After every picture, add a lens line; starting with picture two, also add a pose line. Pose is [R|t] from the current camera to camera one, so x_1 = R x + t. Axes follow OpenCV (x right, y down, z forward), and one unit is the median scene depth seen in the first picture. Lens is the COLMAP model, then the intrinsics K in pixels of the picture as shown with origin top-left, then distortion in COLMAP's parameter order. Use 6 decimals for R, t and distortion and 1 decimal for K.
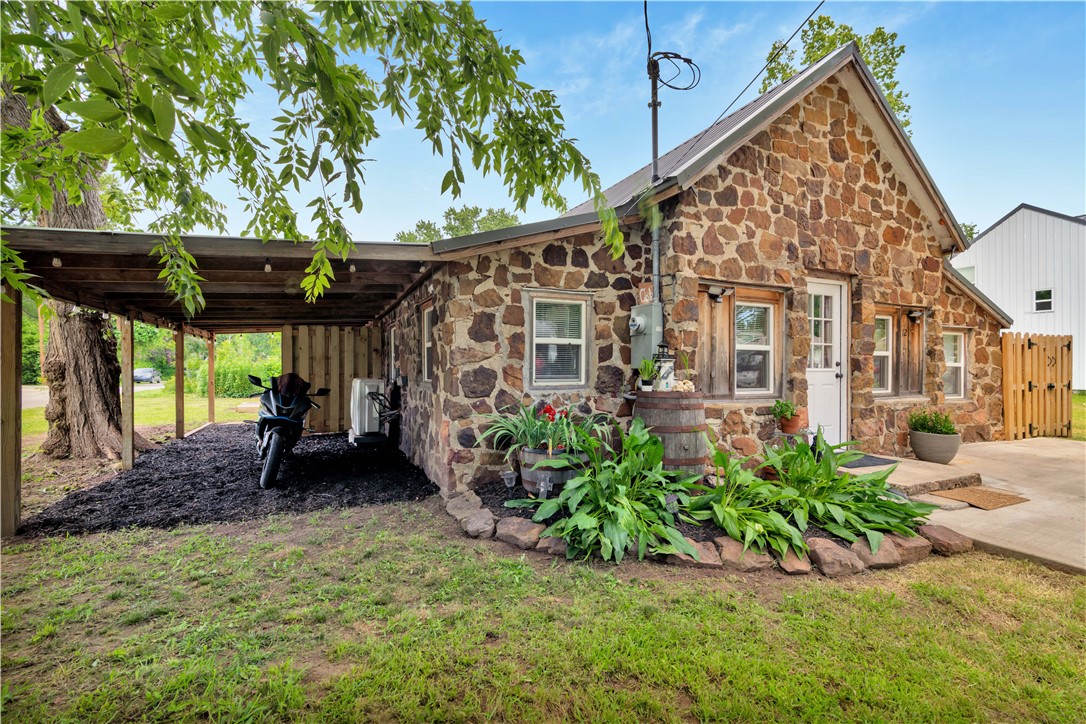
lens RADIAL K [[487.5, 0, 545.5], [0, 487.5, 359.6], [0, 0, 1]] dist [-0.004029, 0.001354]
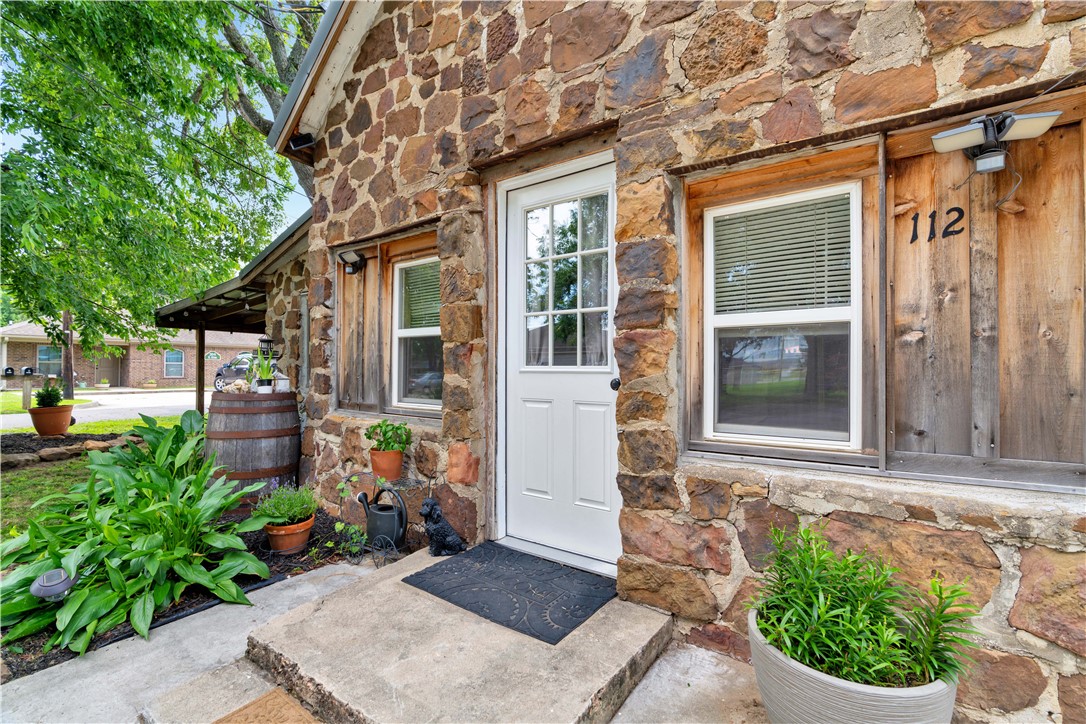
lens RADIAL K [[487.5, 0, 545.5], [0, 487.5, 359.6], [0, 0, 1]] dist [-0.004029, 0.001354]
pose [[0.485146, -0.020526, -0.874192, 1.052357], [0.008387, 0.999788, -0.018821, 0.022781], [0.874393, 0.001799, 0.485216, 0.855860]]
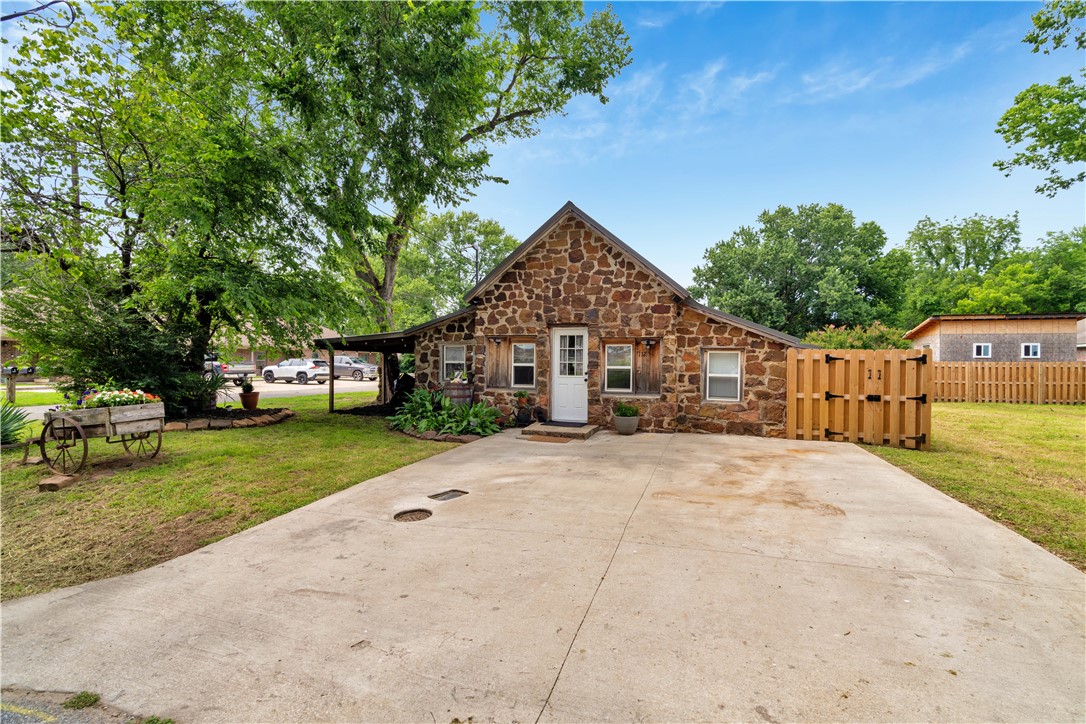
lens RADIAL K [[487.5, 0, 545.5], [0, 487.5, 359.6], [0, 0, 1]] dist [-0.004029, 0.001354]
pose [[0.711213, -0.001113, -0.702976, 1.988695], [0.002123, 0.999998, 0.000565, -0.048608], [0.702974, -0.001894, 0.711213, -0.418601]]
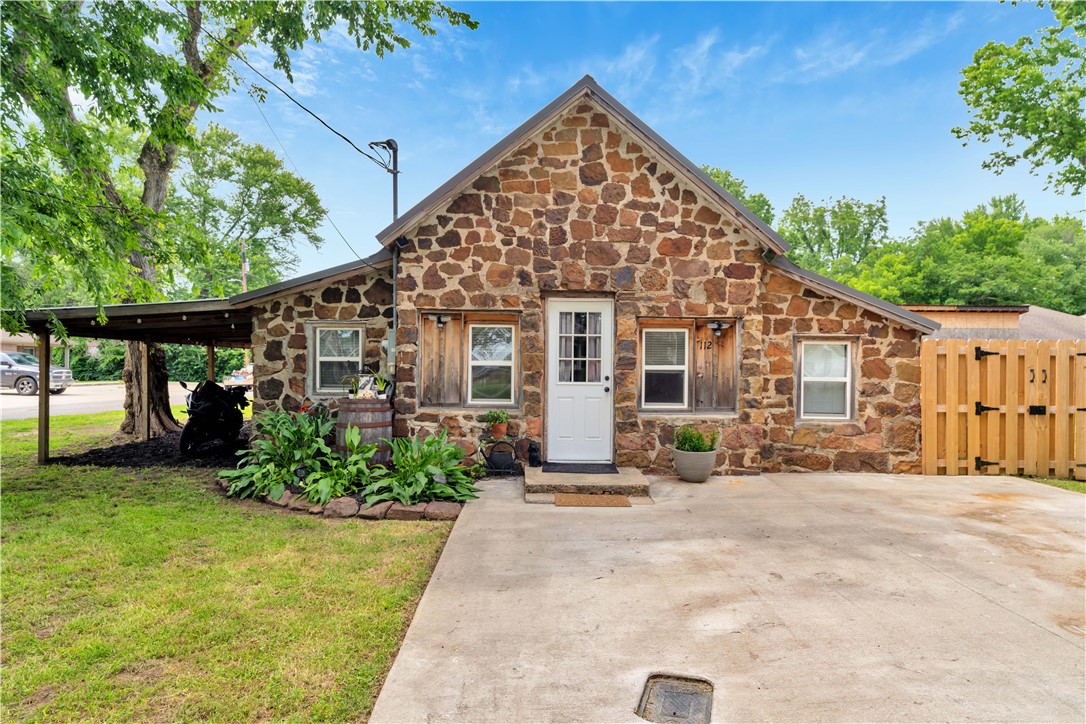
lens RADIAL K [[655.2, 0, 542.1], [0, 655.2, 357.3], [0, 0, 1]] dist [-0.003180, -0.000894]
pose [[0.903459, -0.001662, -0.428671, 1.219974], [0.000768, 0.999997, -0.002259, -0.036482], [0.428674, 0.001712, 0.903458, -0.352906]]
